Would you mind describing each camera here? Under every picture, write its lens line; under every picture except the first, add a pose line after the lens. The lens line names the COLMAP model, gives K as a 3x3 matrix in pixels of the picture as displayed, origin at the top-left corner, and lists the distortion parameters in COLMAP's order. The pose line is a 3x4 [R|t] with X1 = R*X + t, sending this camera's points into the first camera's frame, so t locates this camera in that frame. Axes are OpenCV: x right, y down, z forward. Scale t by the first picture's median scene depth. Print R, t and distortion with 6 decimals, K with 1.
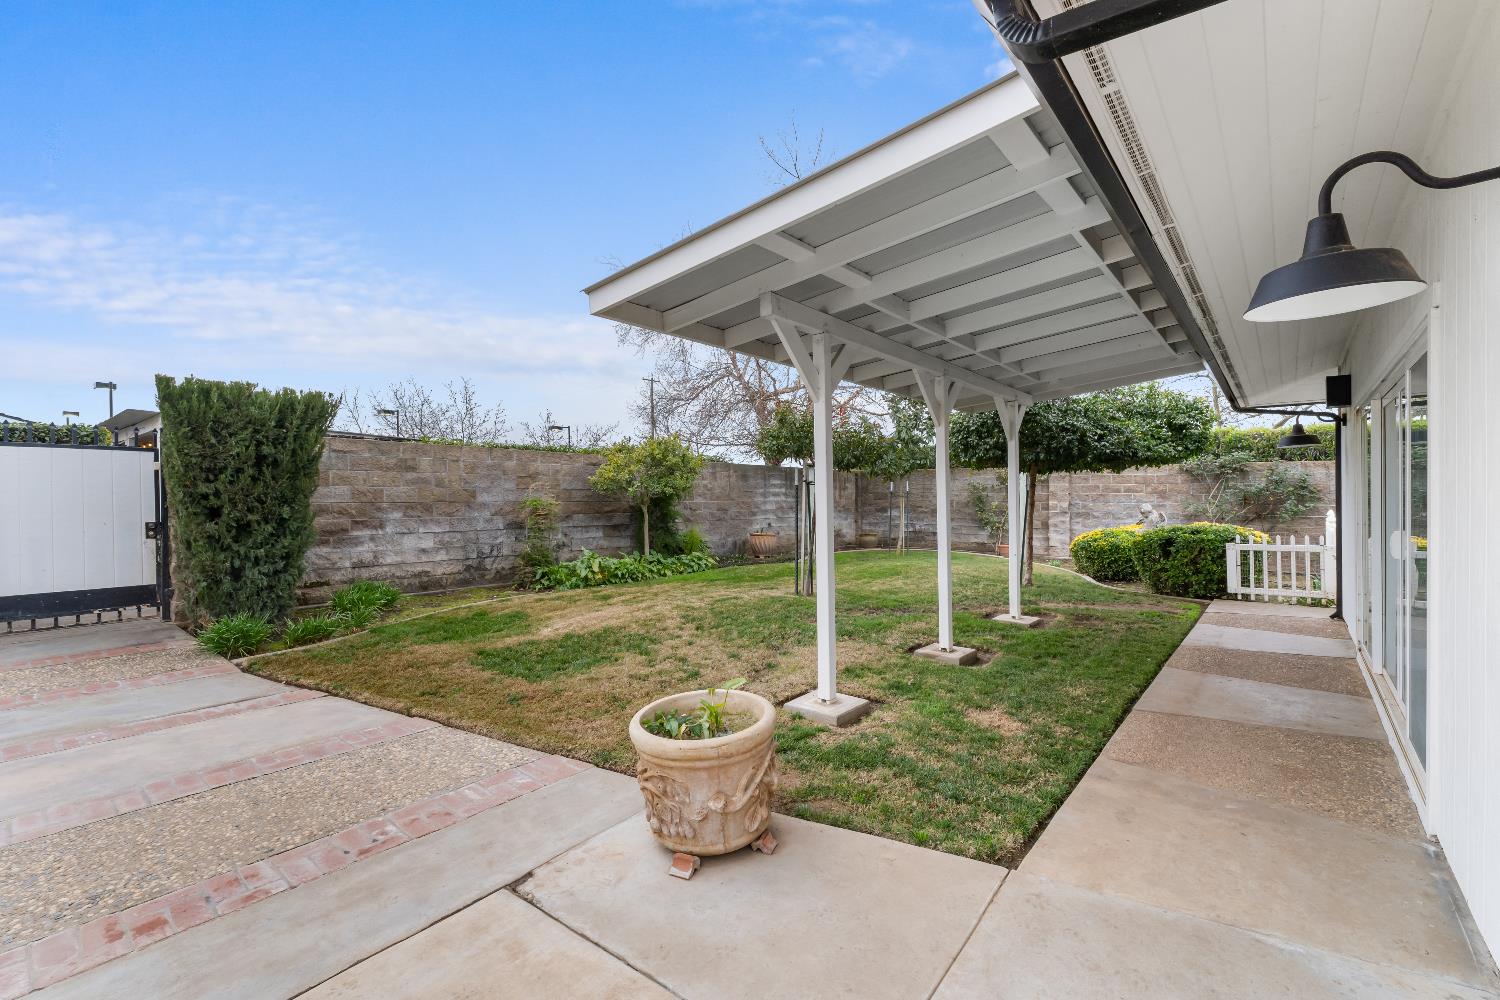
lens RADIAL K [[641.1, 0, 753.2], [0, 641.1, 494.4], [0, 0, 1]] dist [0.000668, -0.001014]
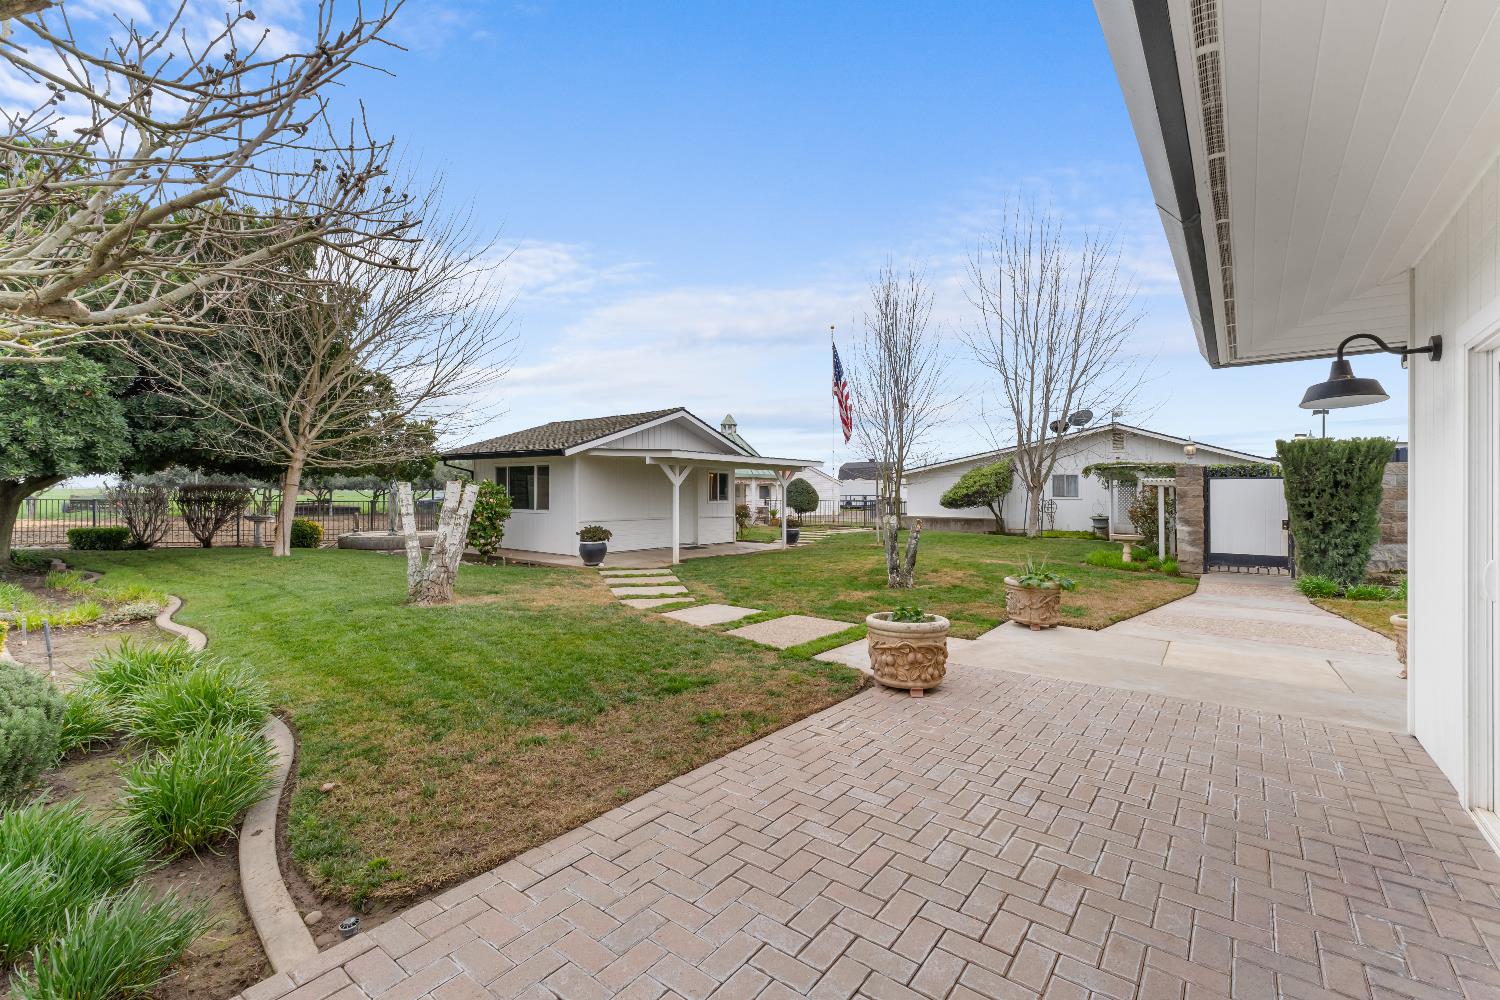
lens RADIAL K [[641.1, 0, 753.2], [0, 641.1, 494.4], [0, 0, 1]] dist [0.000668, -0.001014]
pose [[0.030122, -0.000449, -0.999546, 0.810630], [-0.008441, 0.999964, -0.000704, -0.013106], [0.999511, 0.008458, 0.030117, -0.526906]]
